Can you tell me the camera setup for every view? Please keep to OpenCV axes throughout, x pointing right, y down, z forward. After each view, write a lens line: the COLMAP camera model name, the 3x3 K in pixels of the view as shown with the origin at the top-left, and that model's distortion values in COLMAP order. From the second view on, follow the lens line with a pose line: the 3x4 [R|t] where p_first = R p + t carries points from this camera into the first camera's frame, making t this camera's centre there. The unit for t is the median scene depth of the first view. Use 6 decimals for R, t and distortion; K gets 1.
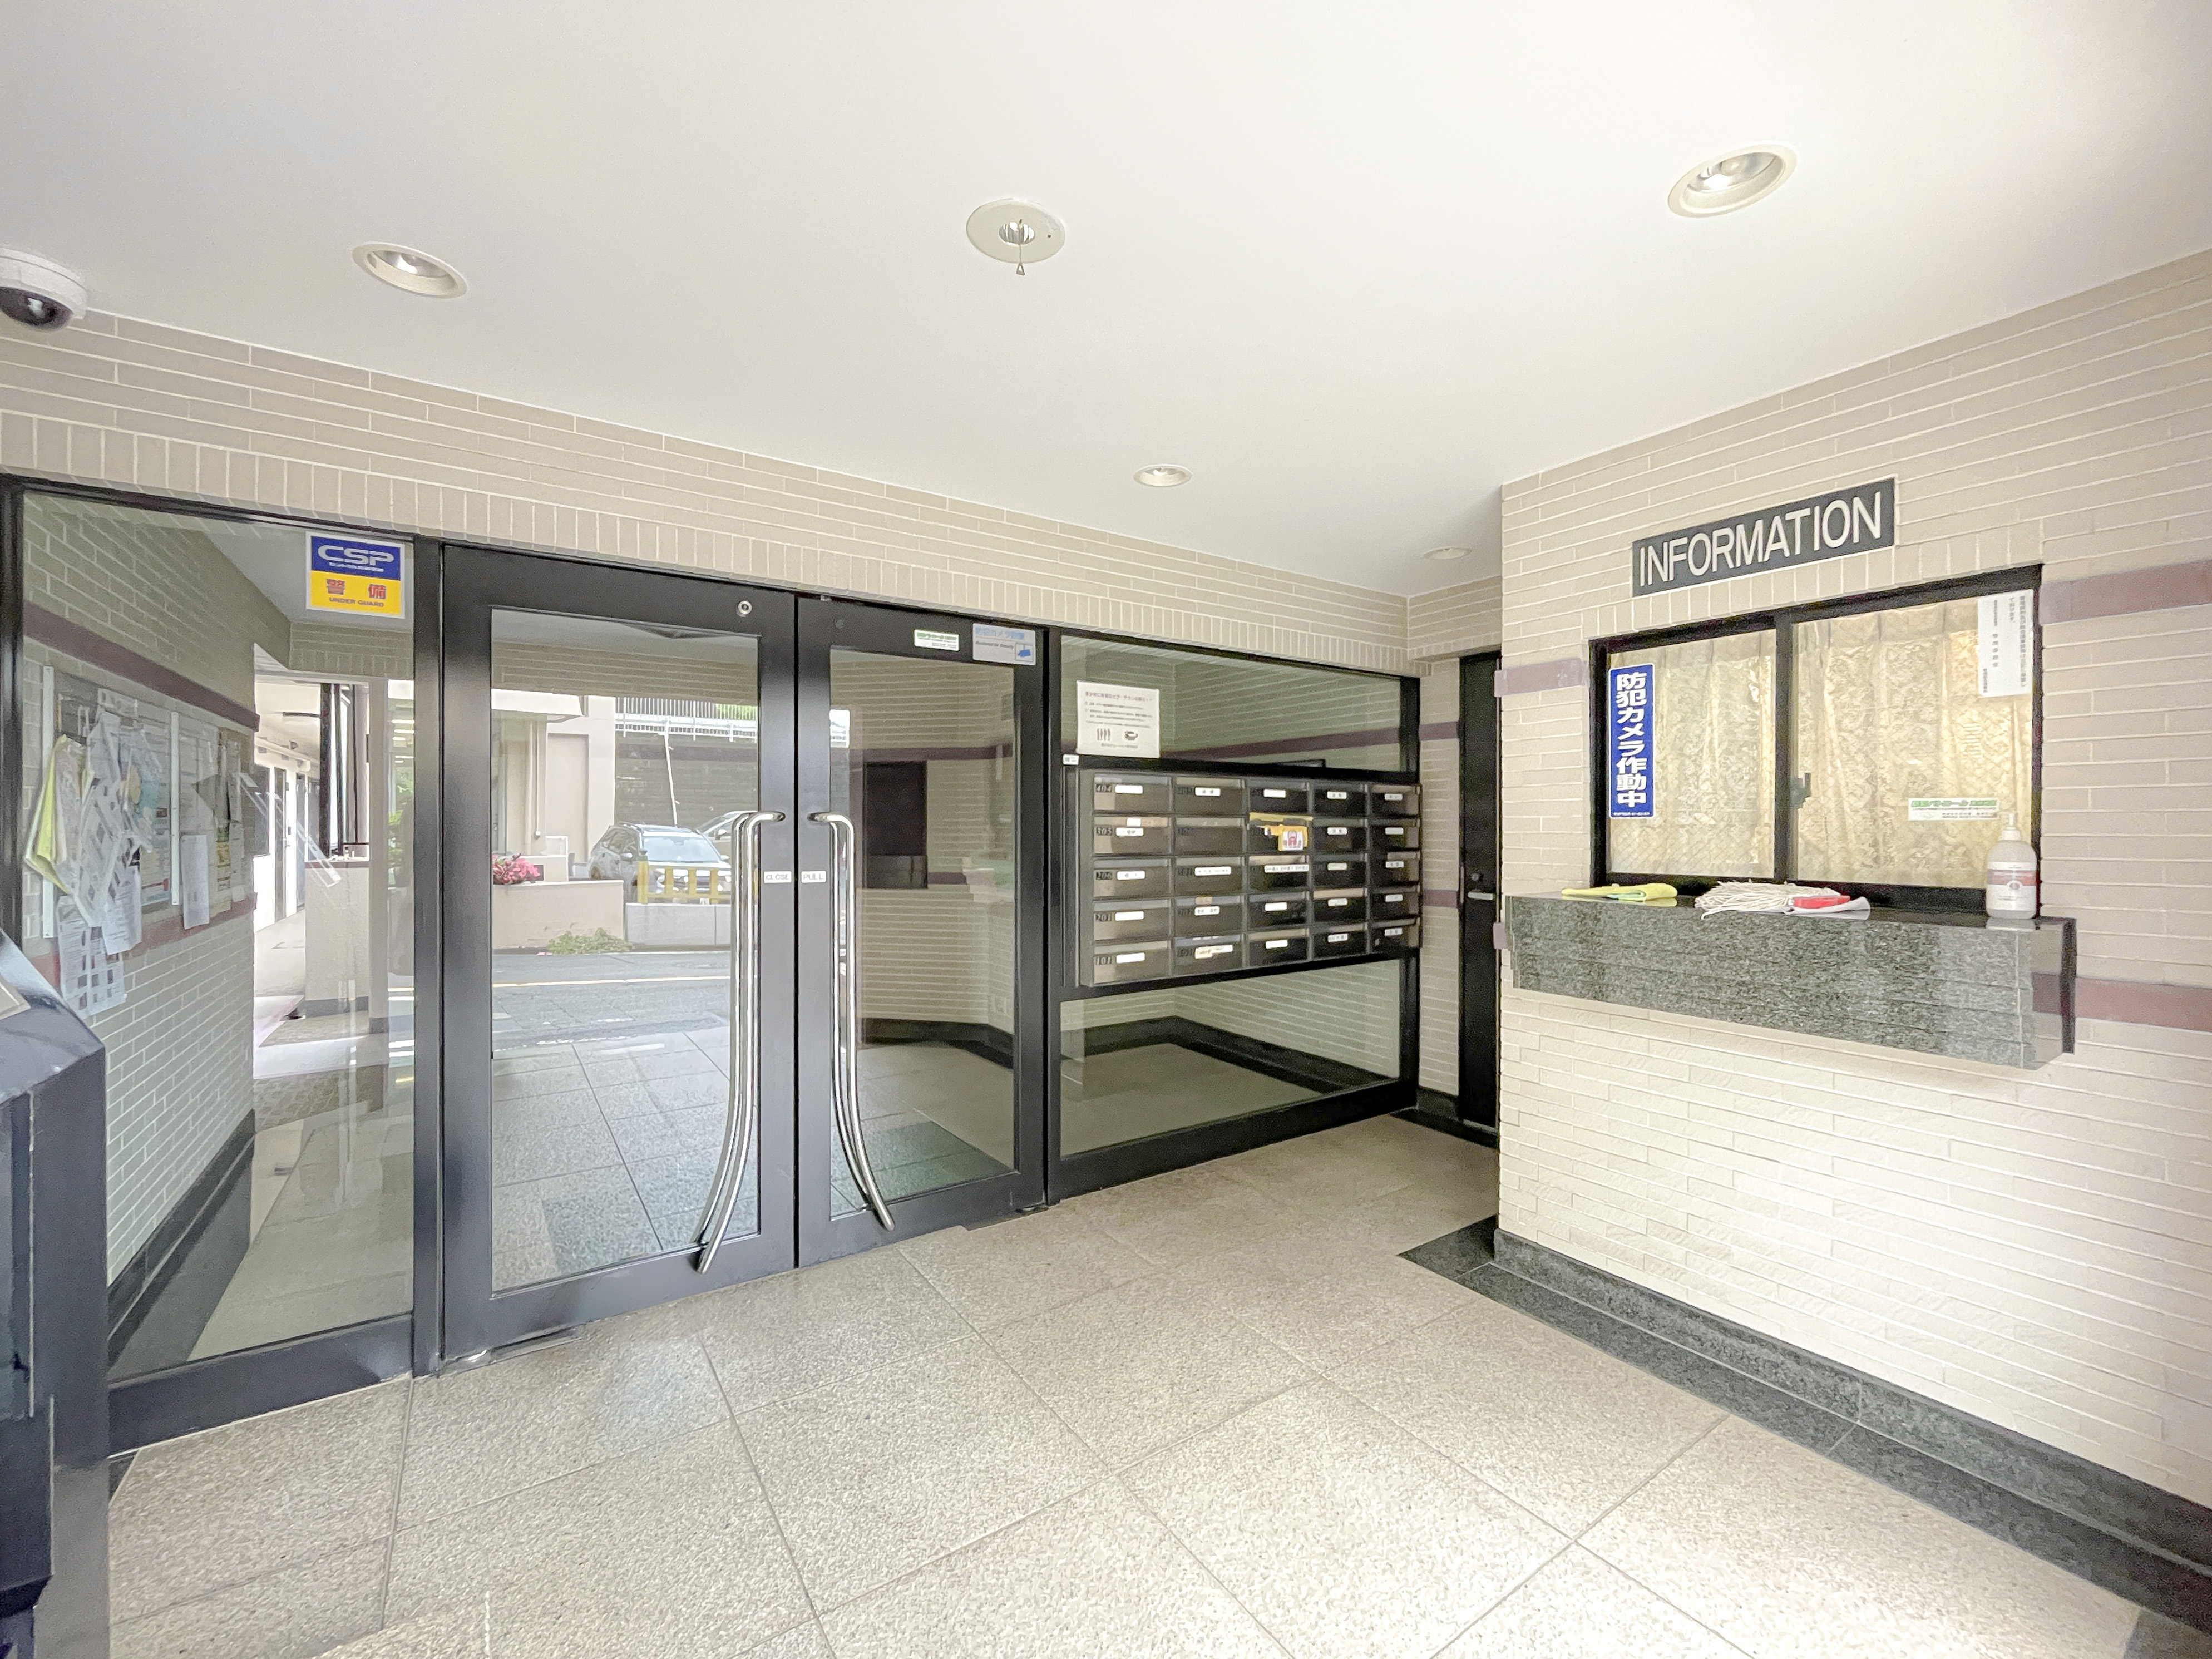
lens RADIAL K [[905.5, 0, 1102.1], [0, 905.5, 830.2], [0, 0, 1]] dist [-0.003550, -0.000244]
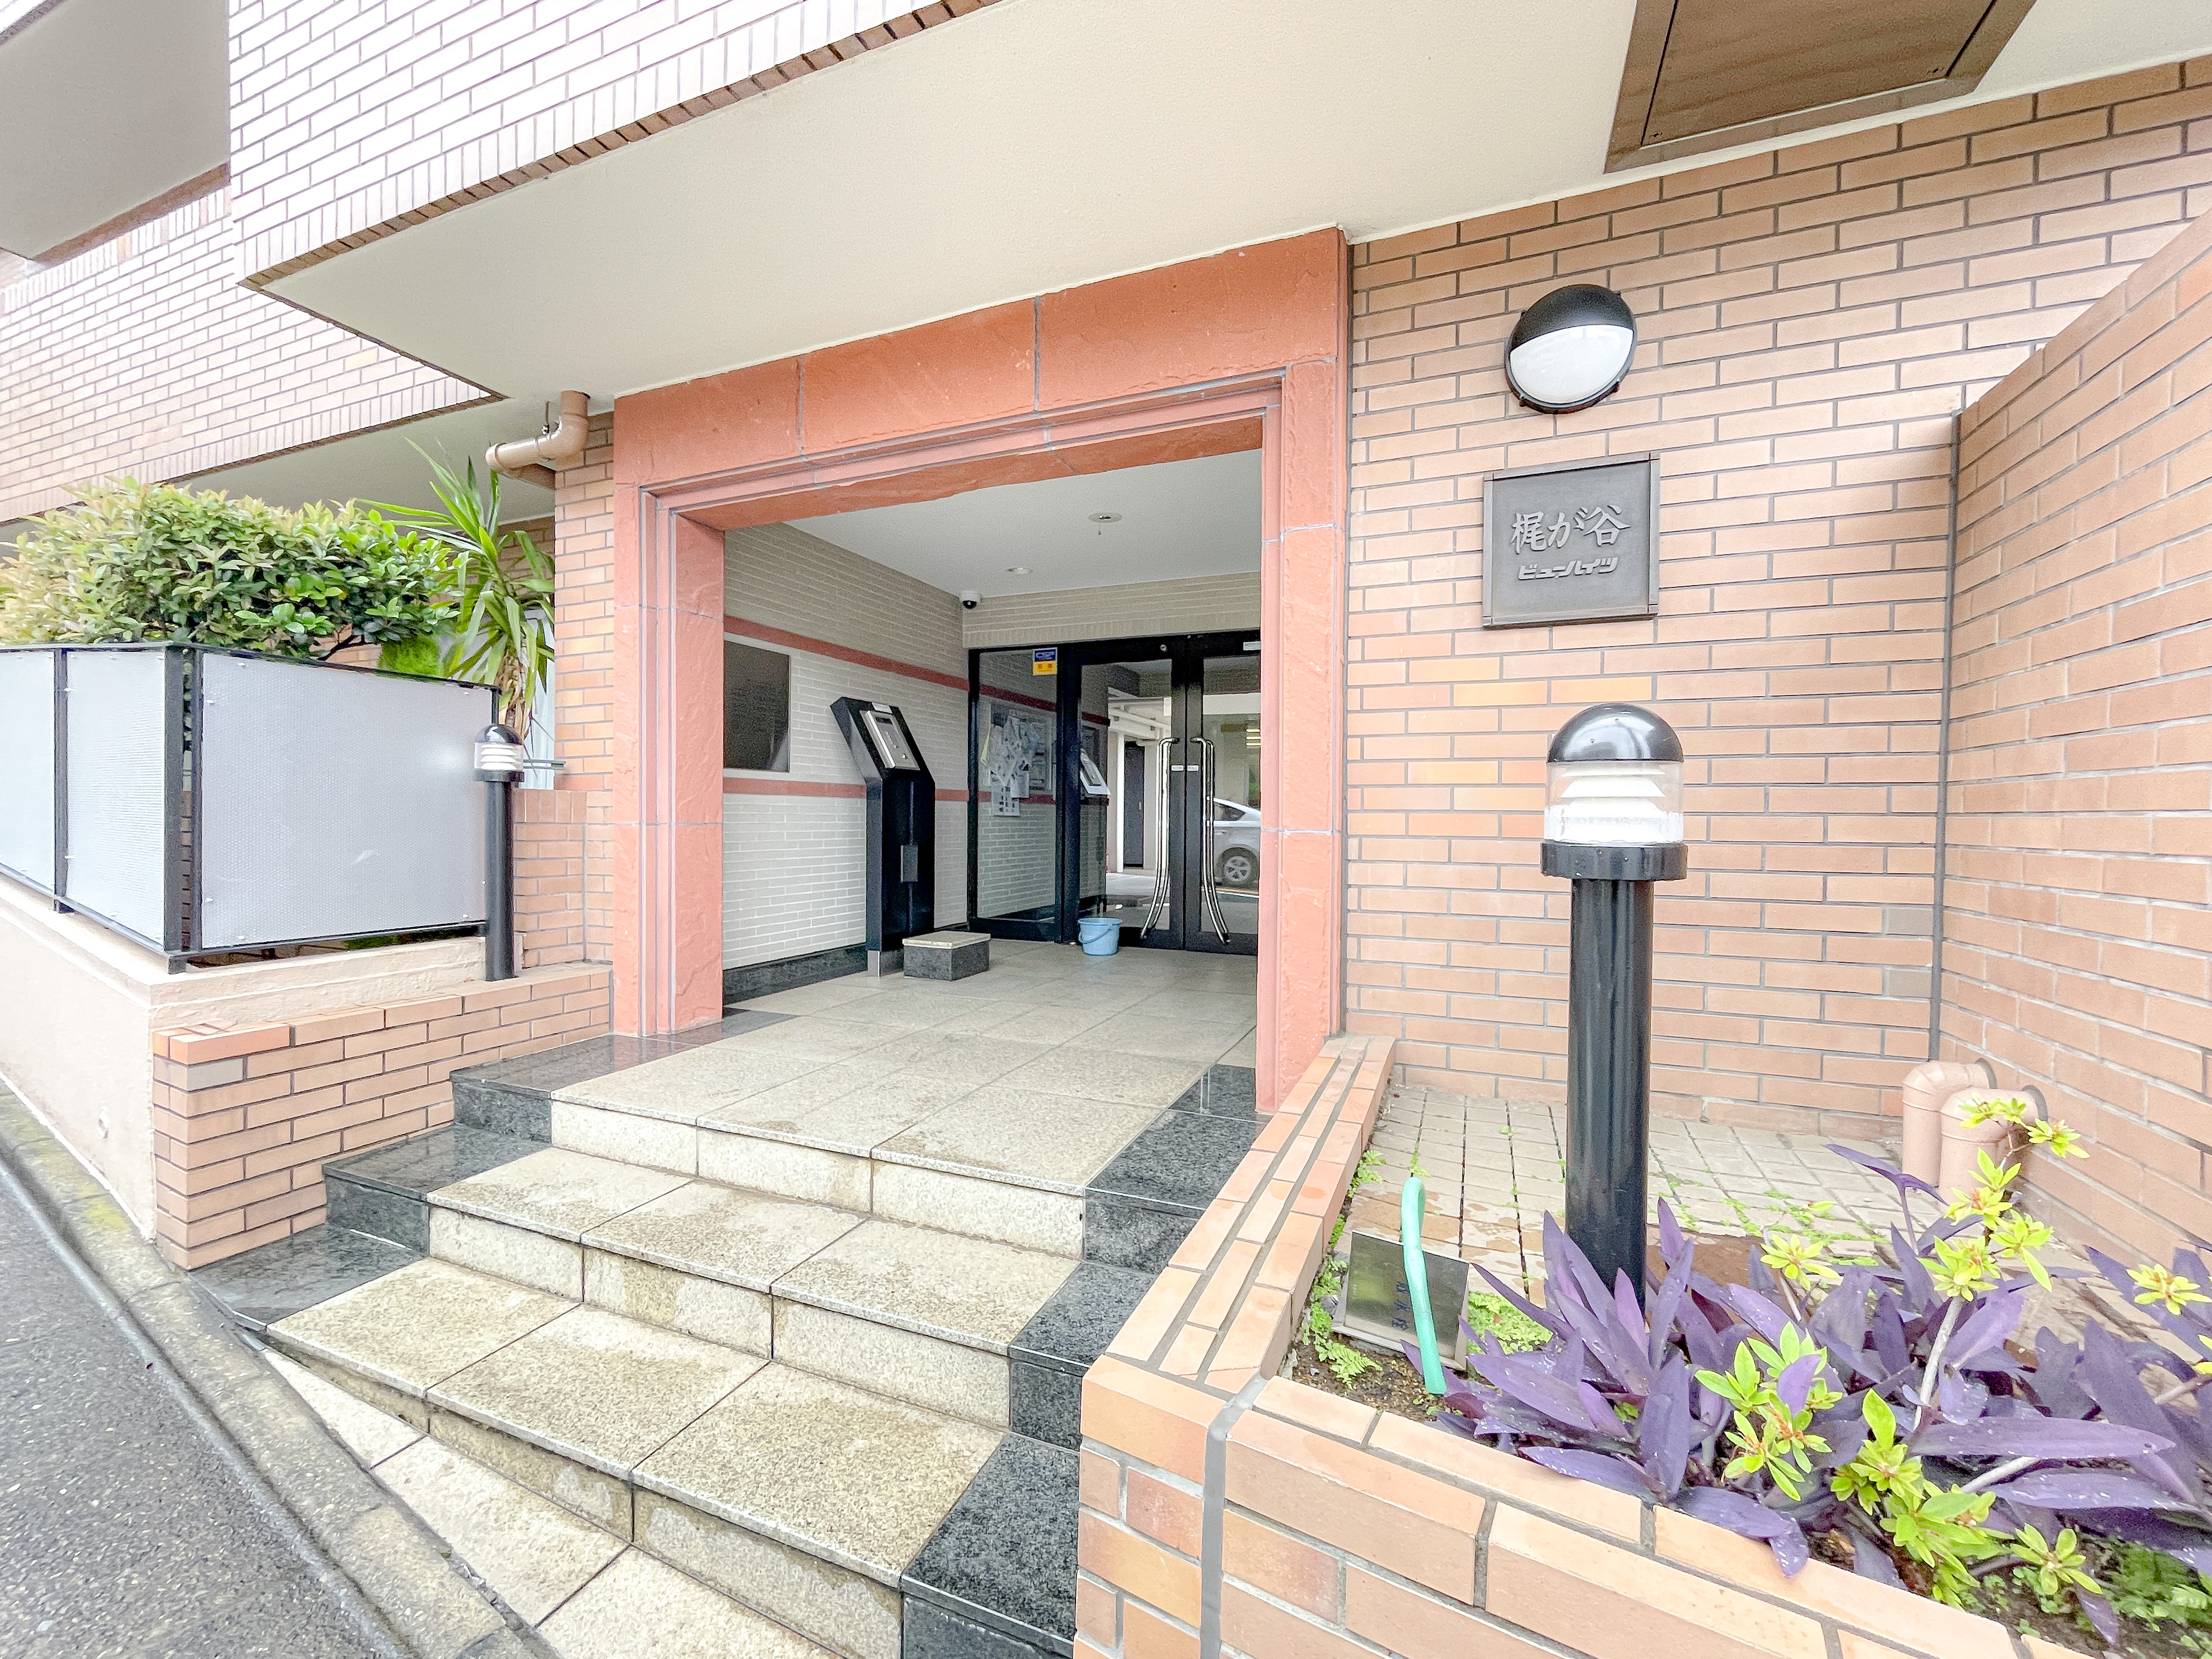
lens RADIAL K [[905.5, 0, 1105.0], [0, 905.5, 826.0], [0, 0, 1]] dist [-0.003550, -0.000244]
pose [[0.552818, 0.012655, -0.833206, 0.896845], [-0.013679, 0.999888, 0.006111, 0.118841], [0.833190, 0.008019, 0.552929, -0.232221]]
